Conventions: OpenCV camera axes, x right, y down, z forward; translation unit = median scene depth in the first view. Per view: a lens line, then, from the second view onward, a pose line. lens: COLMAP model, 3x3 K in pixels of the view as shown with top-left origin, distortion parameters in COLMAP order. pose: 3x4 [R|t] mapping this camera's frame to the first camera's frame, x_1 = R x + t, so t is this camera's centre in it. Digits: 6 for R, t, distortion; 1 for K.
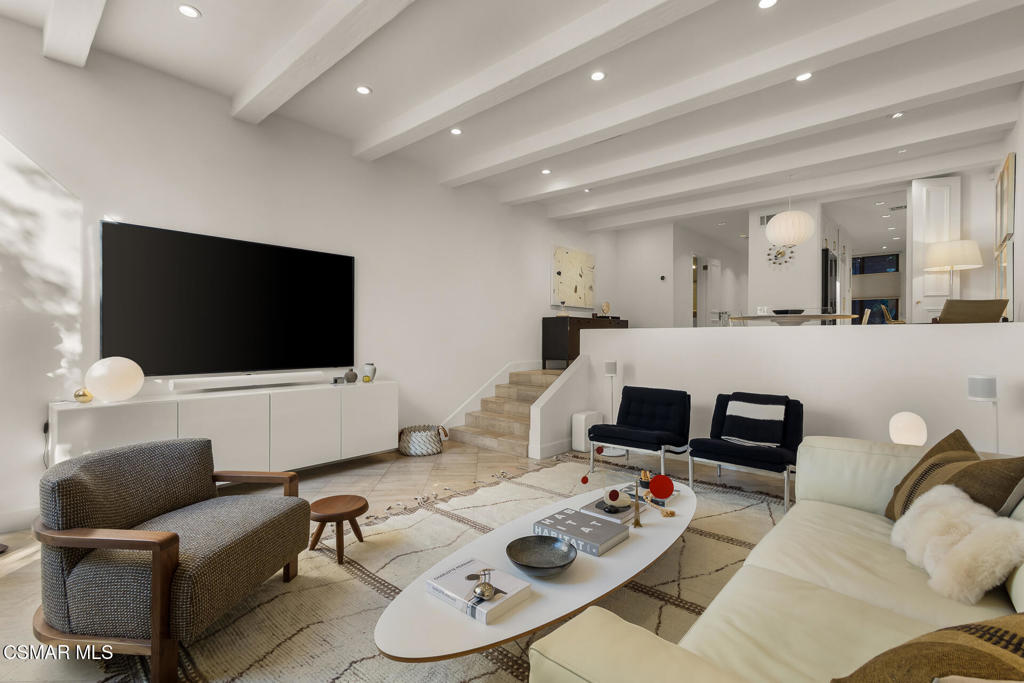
lens RADIAL K [[473.3, 0, 509.6], [0, 473.3, 342.1], [0, 0, 1]] dist [0.013790, -0.003465]
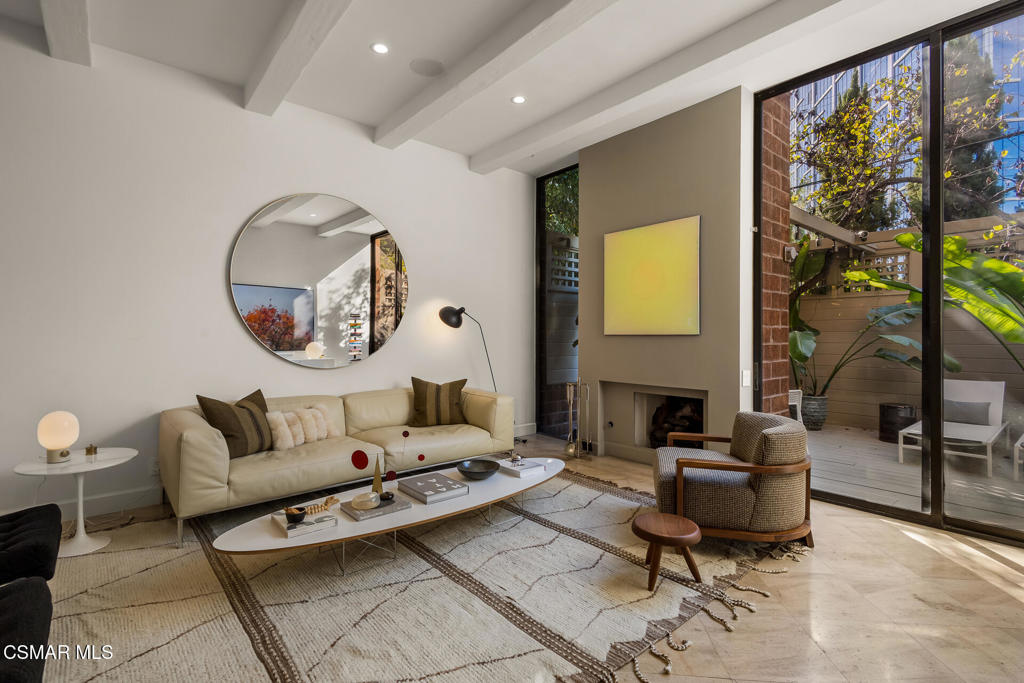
lens RADIAL K [[473.3, 0, 512.5], [0, 473.3, 337.2], [0, 0, 1]] dist [0.013790, -0.003465]
pose [[-0.990900, -0.007679, 0.134384, -0.121306], [-0.006346, 0.999926, 0.010348, -0.009743], [-0.134453, 0.009401, -0.990875, 1.191061]]
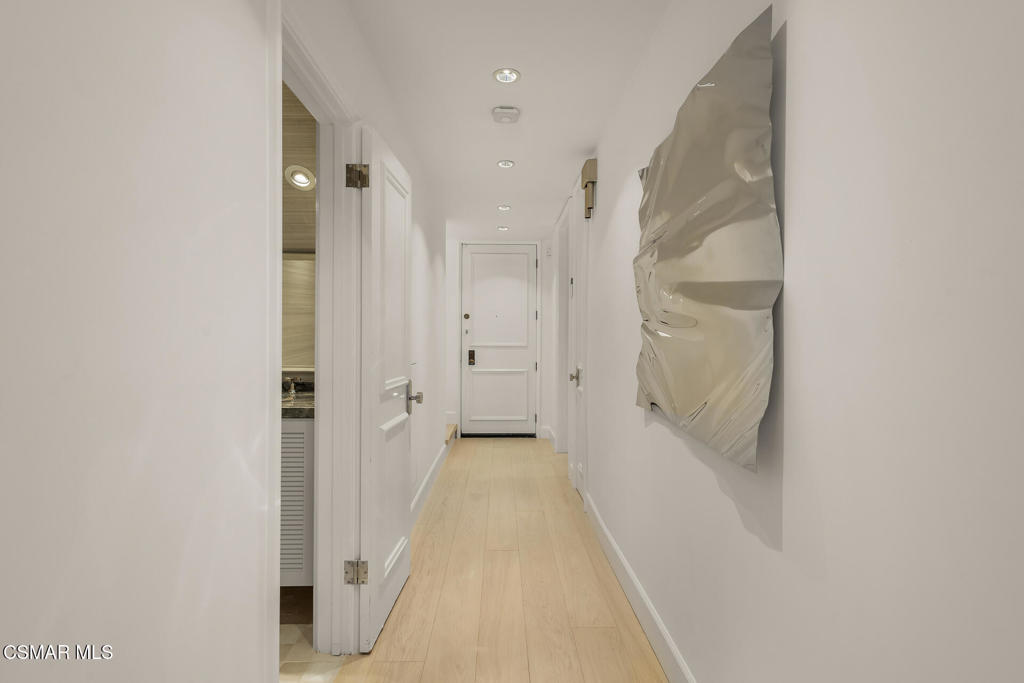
lens RADIAL K [[473.3, 0, 511.8], [0, 473.3, 338.7], [0, 0, 1]] dist [0.013790, -0.003465]
pose [[0.731318, -0.001214, 0.682036, 0.681600], [0.004267, 0.999987, -0.002795, -0.184683], [-0.682023, 0.004954, 0.731314, 1.704084]]
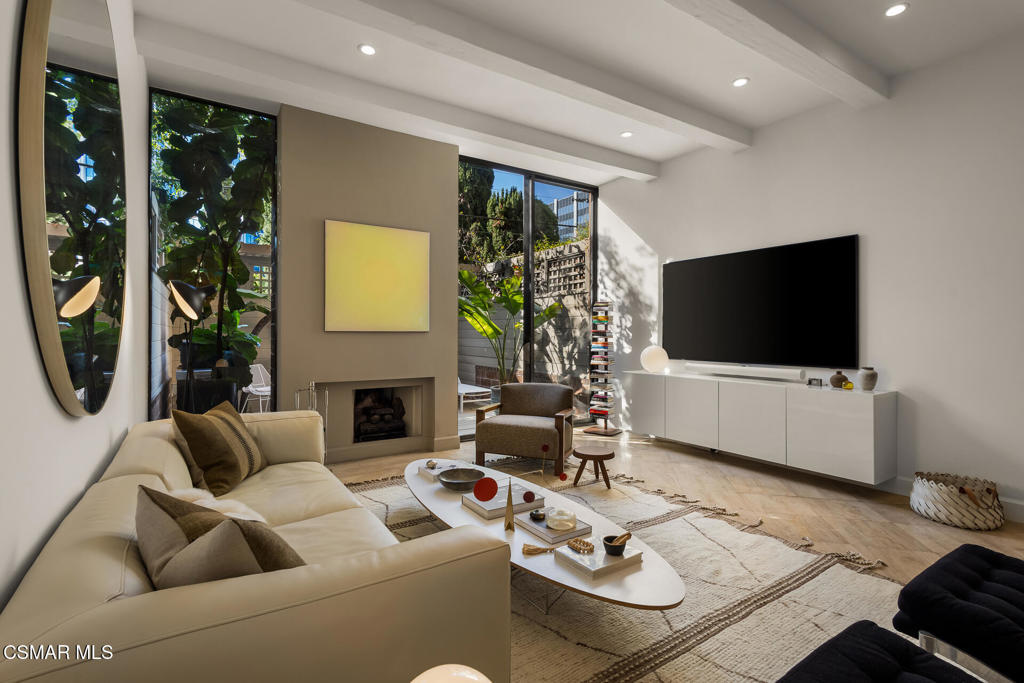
lens RADIAL K [[473.3, 0, 512.2], [0, 473.3, 335.1], [0, 0, 1]] dist [0.013790, -0.003465]
pose [[-0.268224, -0.001778, -0.963355, 0.671081], [-0.012089, 0.999926, 0.001521, -0.002669], [0.963281, 0.012054, -0.268226, 0.710423]]
